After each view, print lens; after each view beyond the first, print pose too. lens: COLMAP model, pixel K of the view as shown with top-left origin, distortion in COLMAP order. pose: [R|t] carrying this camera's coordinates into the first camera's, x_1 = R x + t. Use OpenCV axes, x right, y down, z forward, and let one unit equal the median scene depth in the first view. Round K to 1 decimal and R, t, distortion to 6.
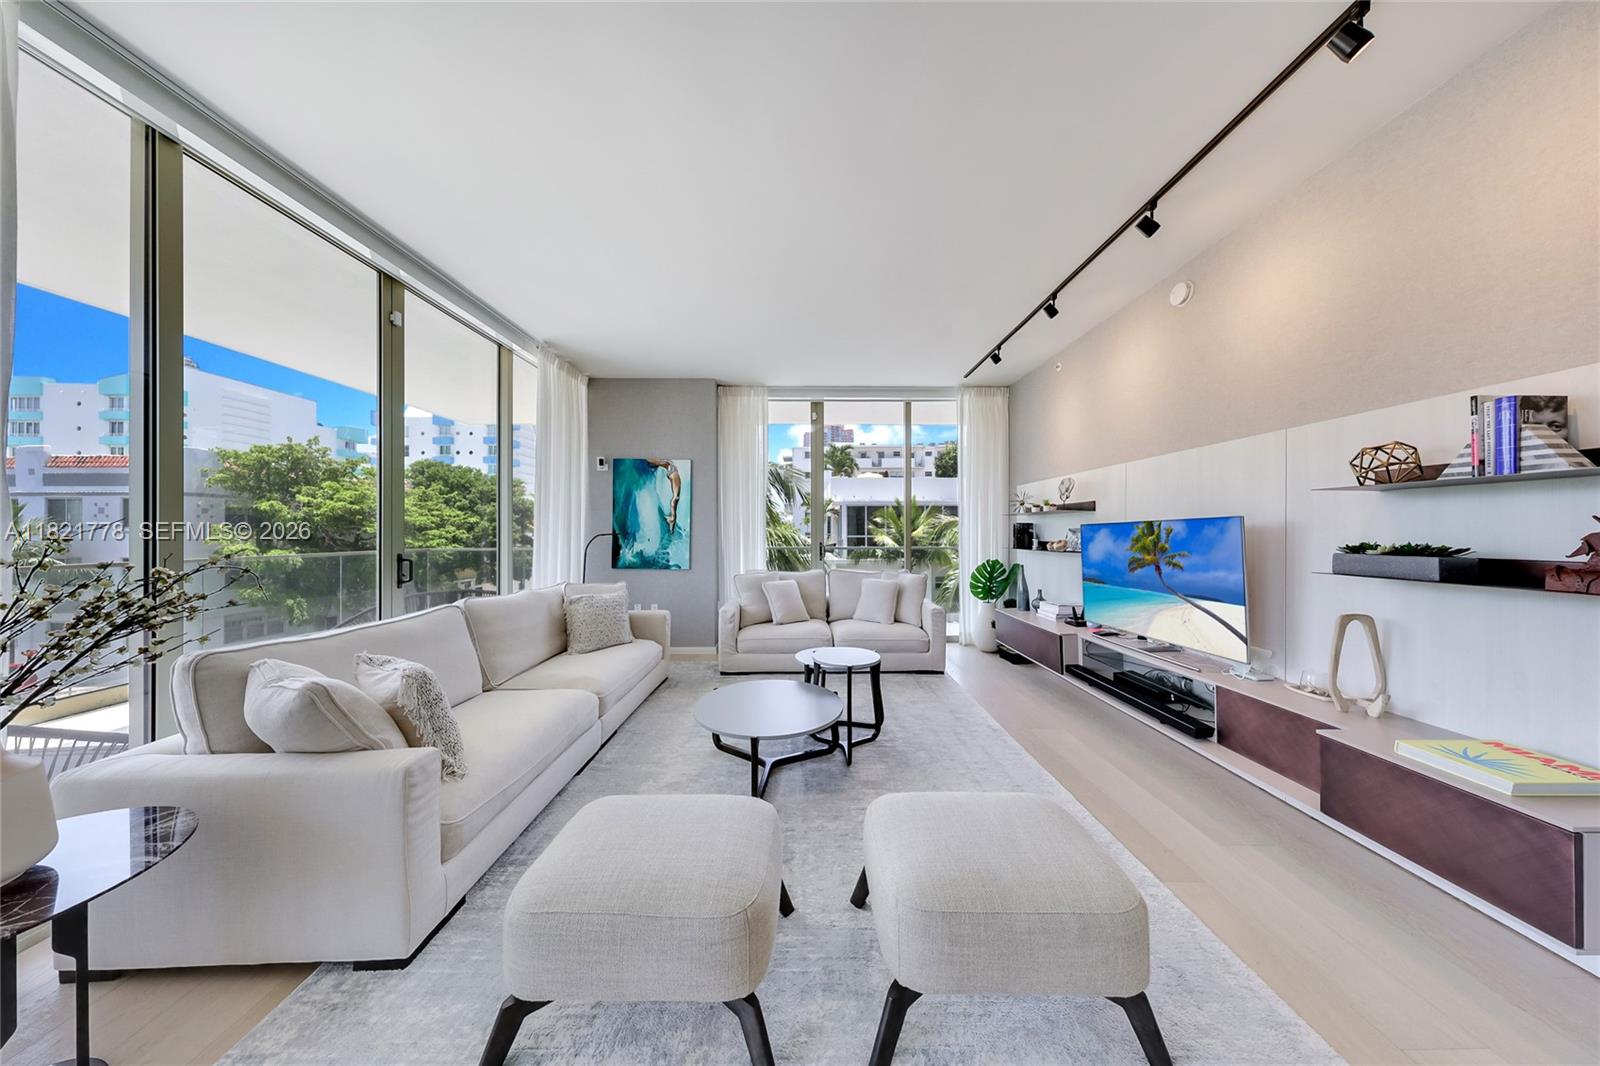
lens RADIAL K [[461.3, 0, 805.5], [0, 461.3, 530.9], [0, 0, 1]] dist [-0.001125, 0.000093]
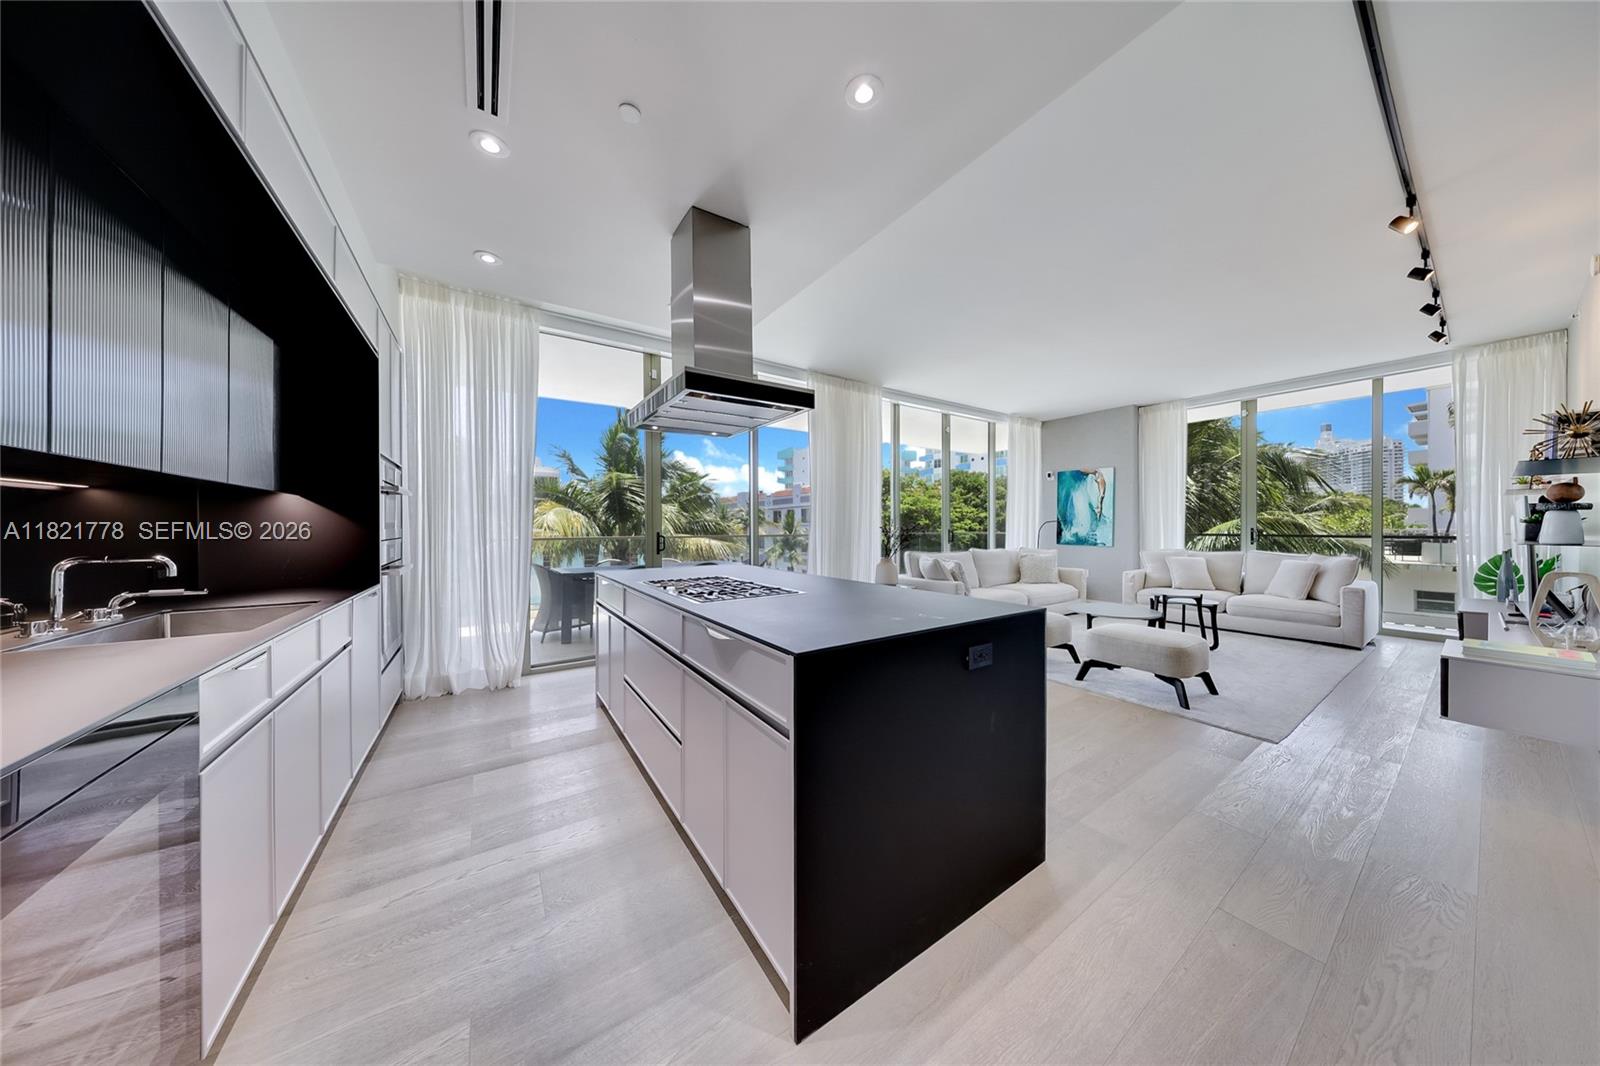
lens RADIAL K [[461.3, 0, 799.8], [0, 461.3, 528.0], [0, 0, 1]] dist [-0.001125, 0.000093]
pose [[0.535625, 0.002844, -0.844451, 0.415239], [0.003703, 0.999977, 0.005717, 0.016740], [0.844448, -0.006189, 0.535602, -0.537198]]
